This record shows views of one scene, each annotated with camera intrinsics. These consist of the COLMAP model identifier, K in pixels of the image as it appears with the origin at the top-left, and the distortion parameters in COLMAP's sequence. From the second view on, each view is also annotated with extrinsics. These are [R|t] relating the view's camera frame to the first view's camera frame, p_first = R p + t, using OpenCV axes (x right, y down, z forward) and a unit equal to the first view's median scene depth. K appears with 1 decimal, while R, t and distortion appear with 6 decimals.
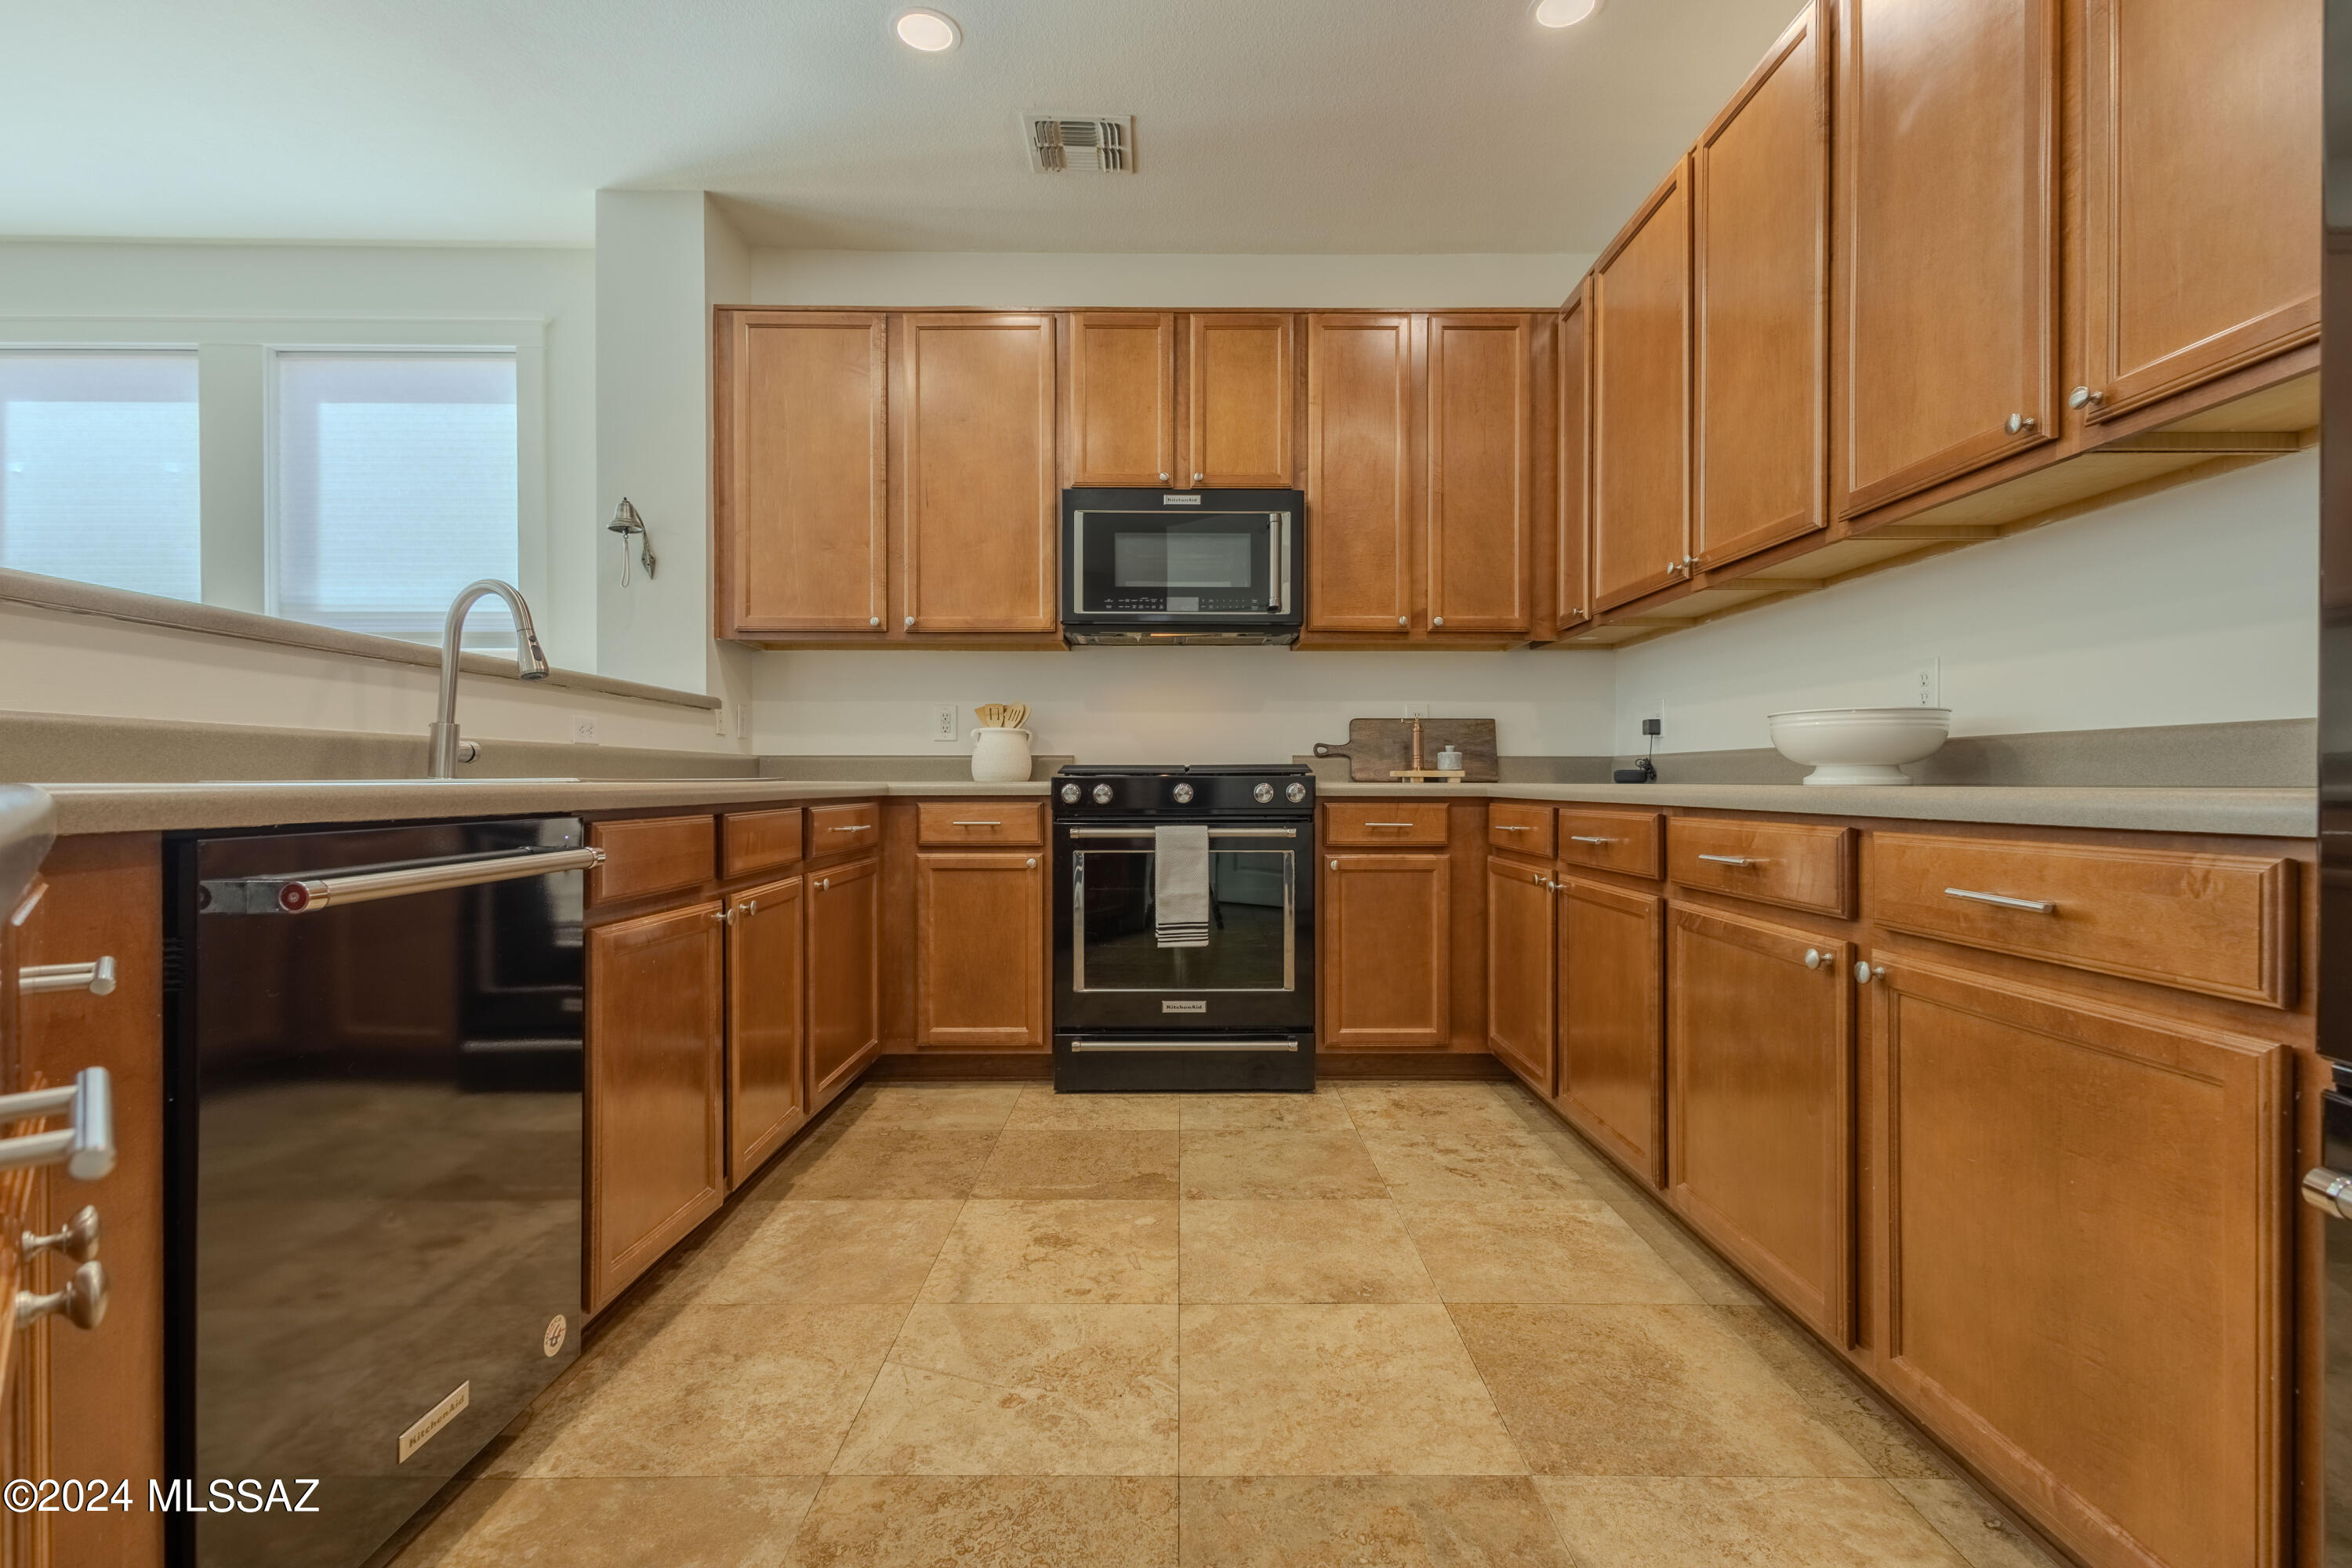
lens RADIAL K [[1075.3, 0, 1168.4], [0, 1075.3, 779.6], [0, 0, 1]] dist [0.005623, 0.000871]
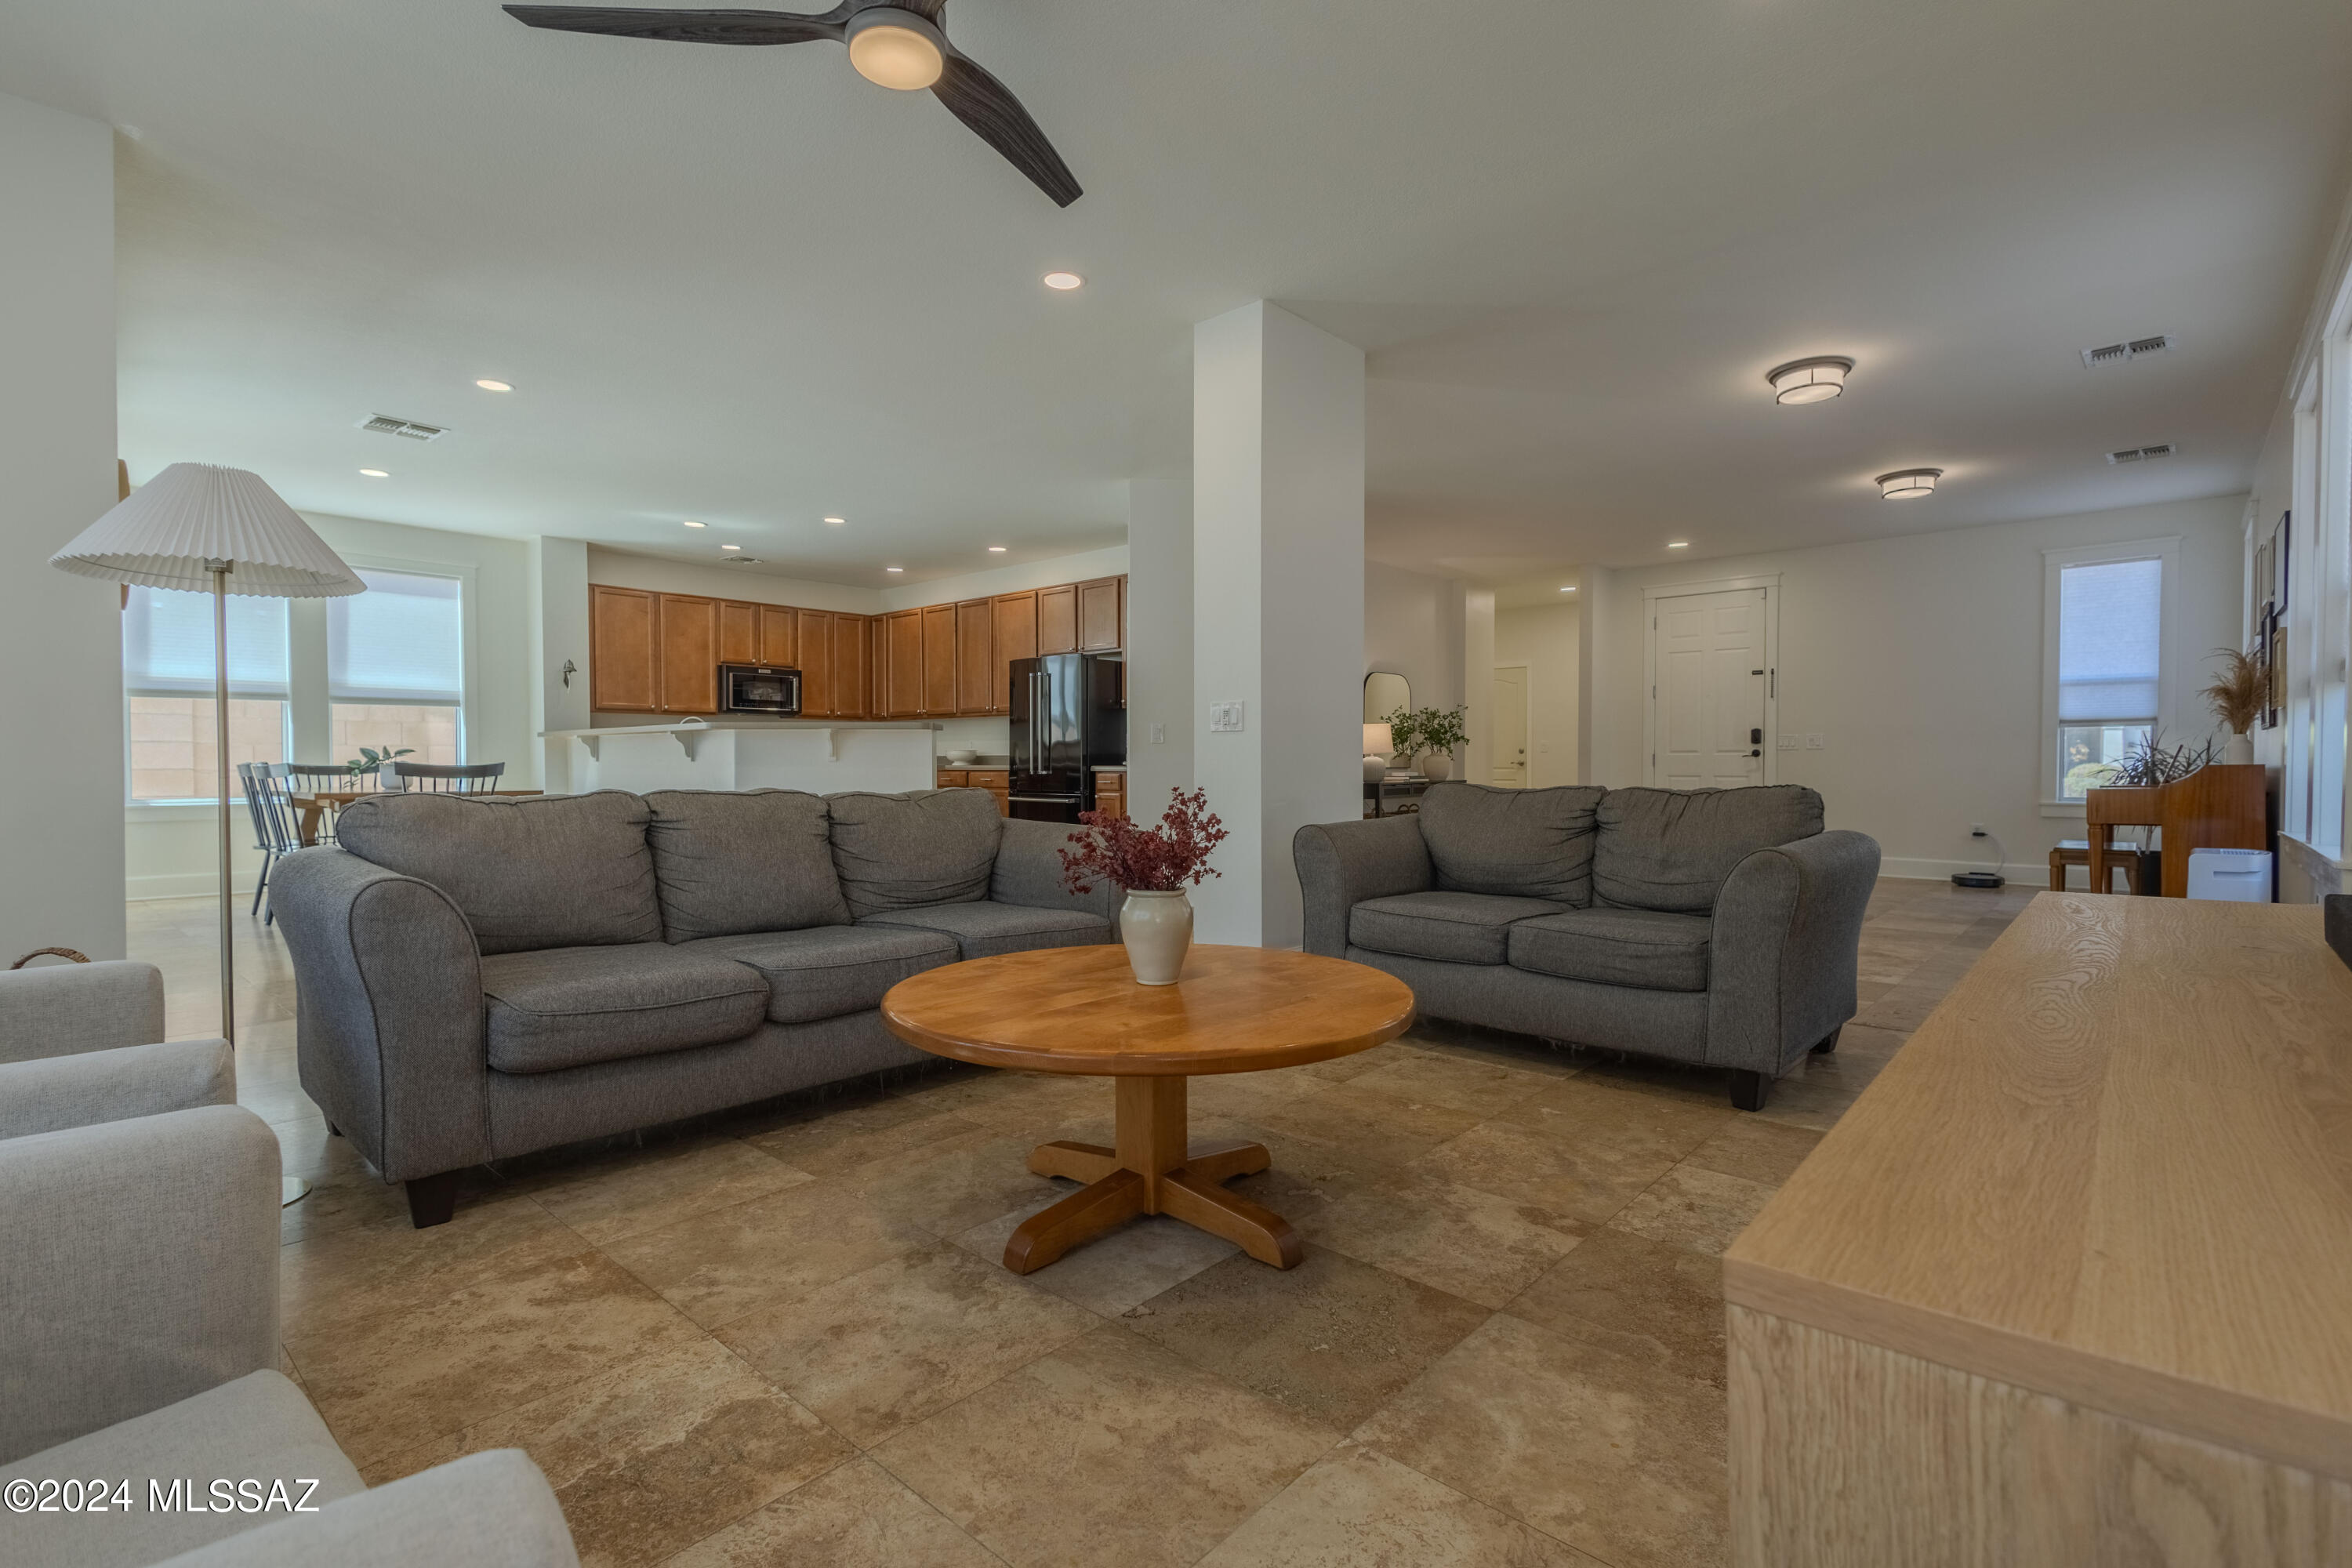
lens RADIAL K [[1075.3, 0, 1170.0], [0, 1075.3, 778.8], [0, 0, 1]] dist [0.005623, 0.000871]
pose [[0.668975, -0.013115, 0.743170, -1.418023], [0.001892, 0.999871, 0.015943, -0.005135], [-0.743283, -0.009259, 0.668913, -1.790130]]
